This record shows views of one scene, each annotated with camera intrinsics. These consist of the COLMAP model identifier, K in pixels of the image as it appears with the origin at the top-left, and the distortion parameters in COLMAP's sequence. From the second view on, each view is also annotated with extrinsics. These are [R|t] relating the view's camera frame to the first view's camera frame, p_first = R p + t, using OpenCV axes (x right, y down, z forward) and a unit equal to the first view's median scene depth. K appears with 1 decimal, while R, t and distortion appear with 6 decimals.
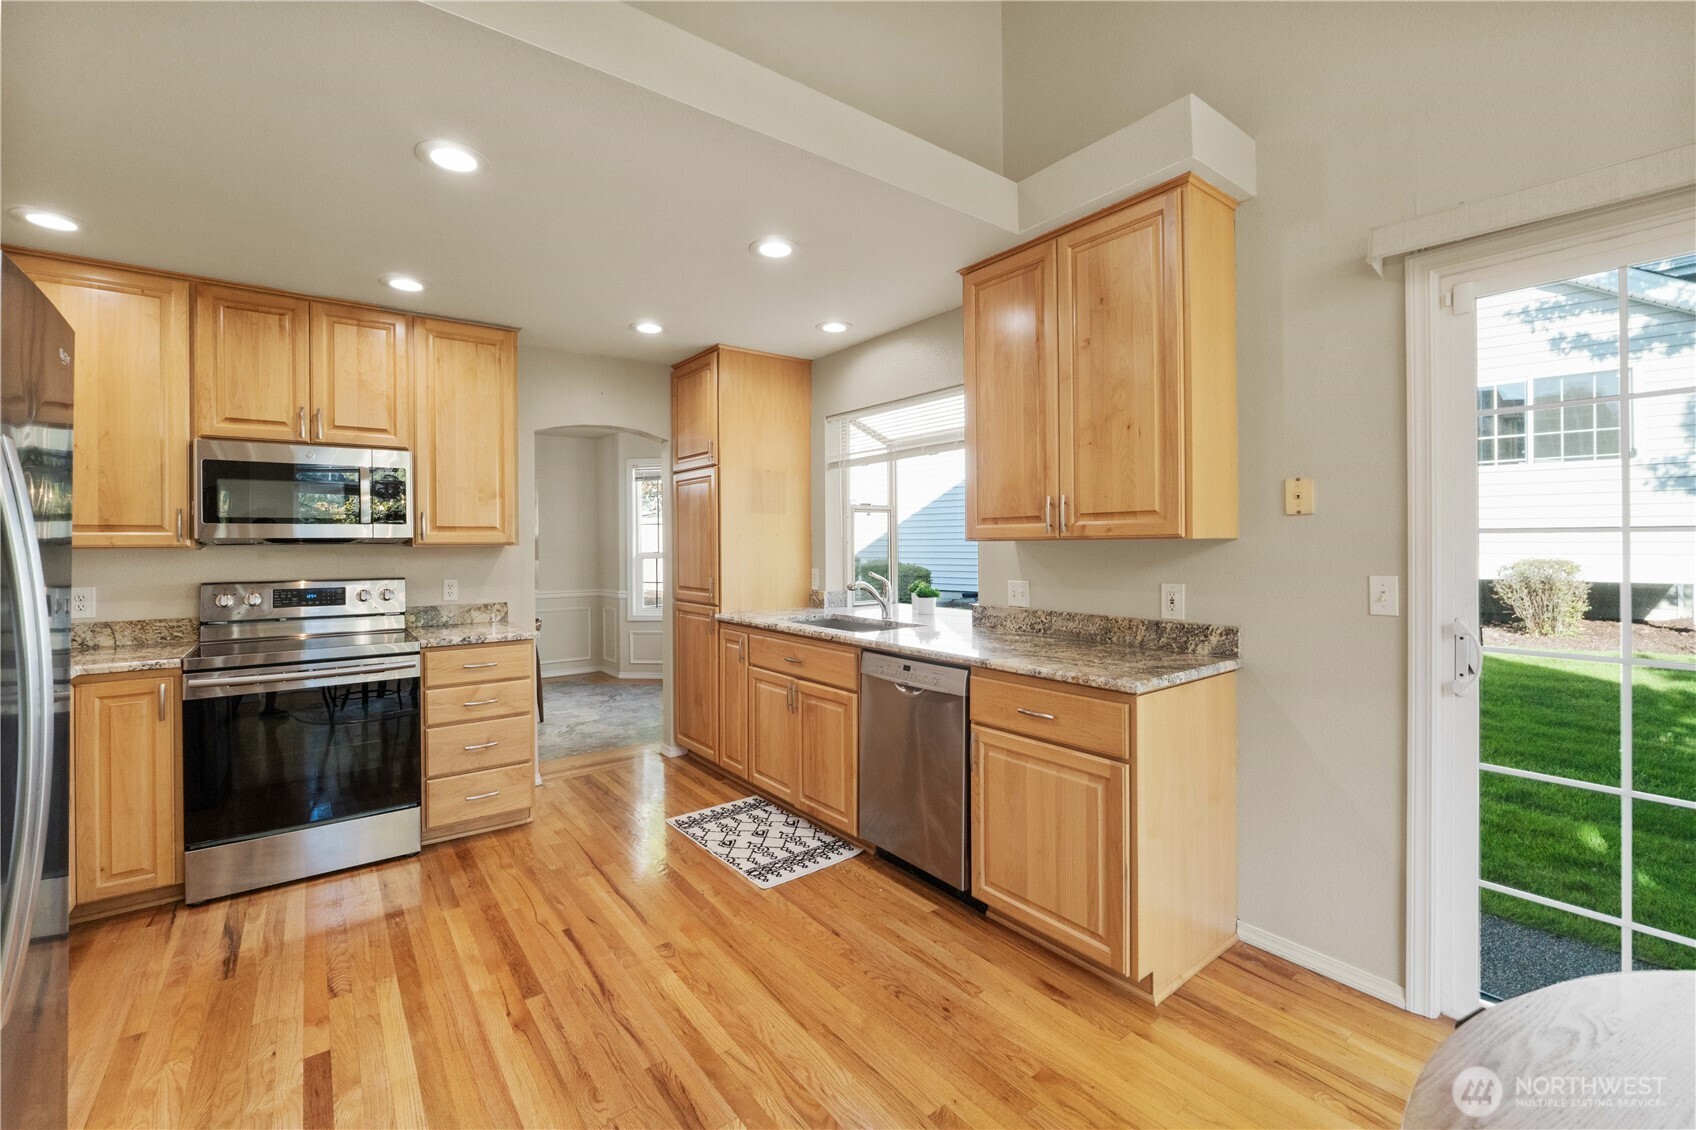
lens RADIAL K [[708.3, 0, 852.2], [0, 708.3, 545.4], [0, 0, 1]] dist [-0.006100, -0.001416]
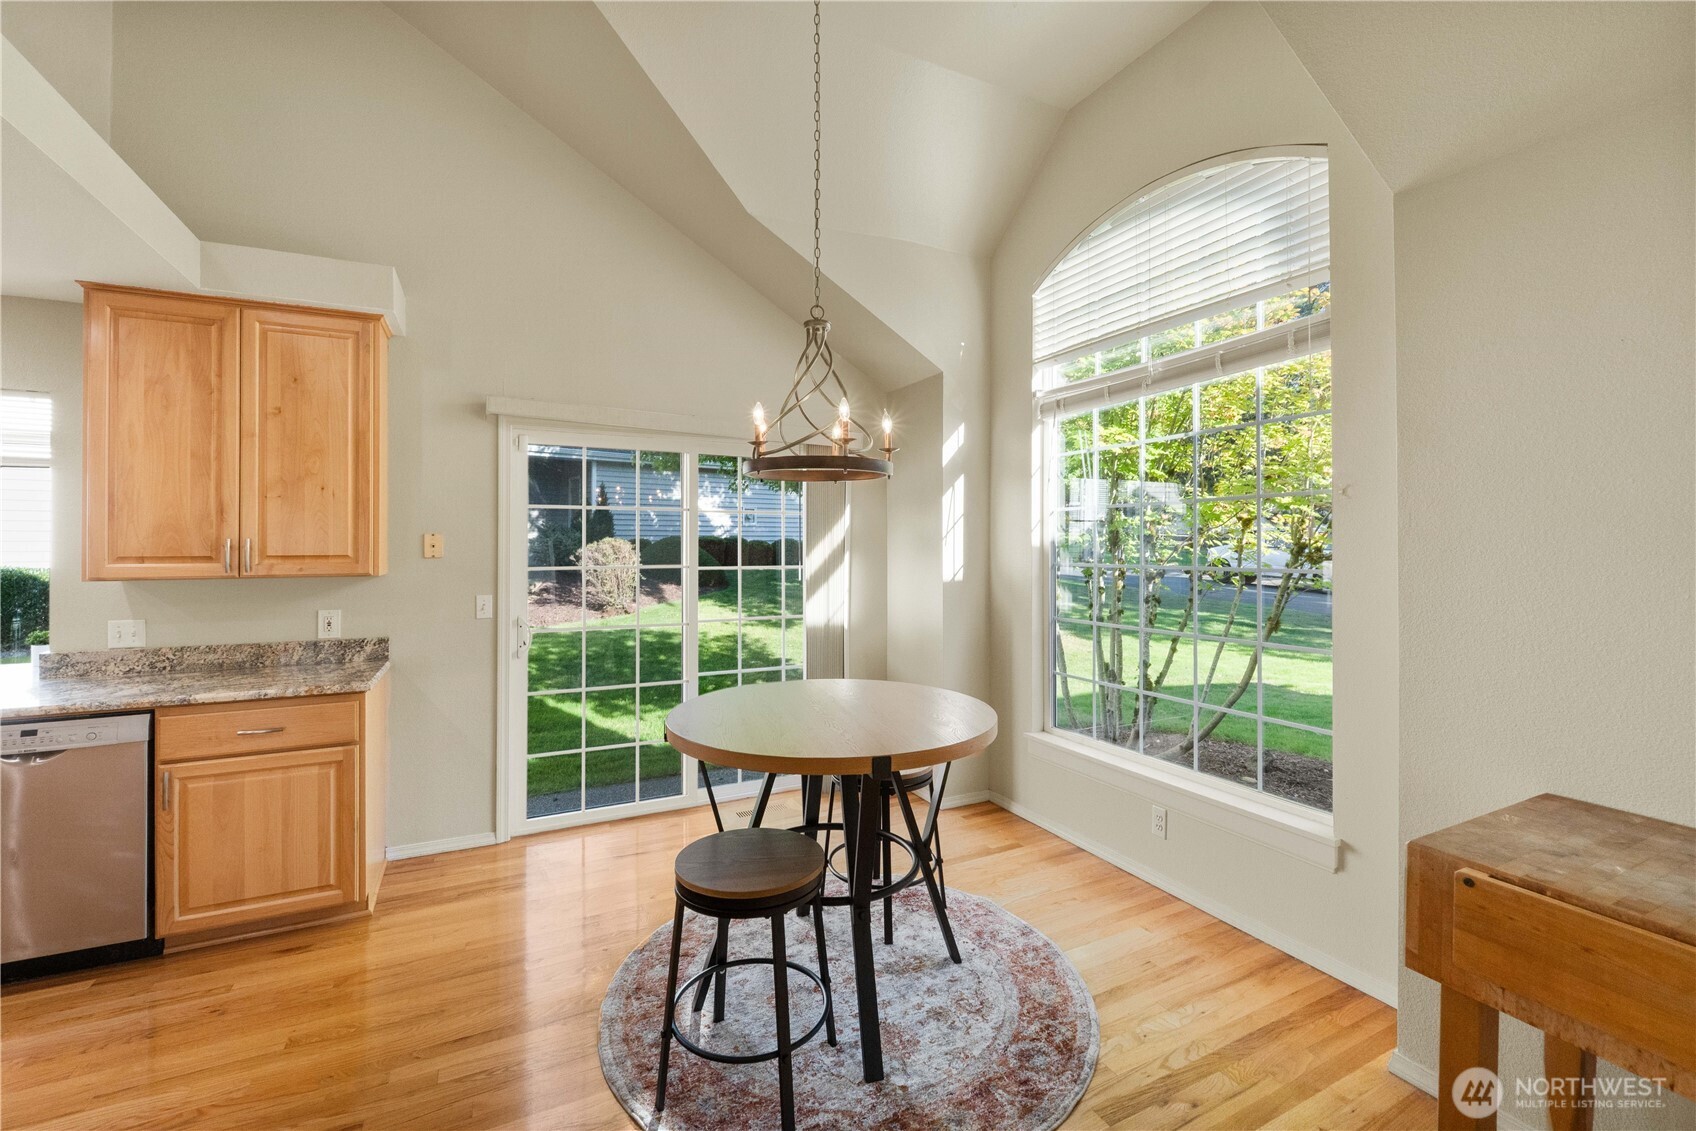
lens RADIAL K [[708.3, 0, 846.5], [0, 708.3, 552.3], [0, 0, 1]] dist [-0.006100, -0.001416]
pose [[0.180053, 0.000982, 0.983656, -0.663861], [-0.001505, 0.999999, -0.000723, -0.052929], [-0.983656, -0.001350, 0.180054, -0.144915]]
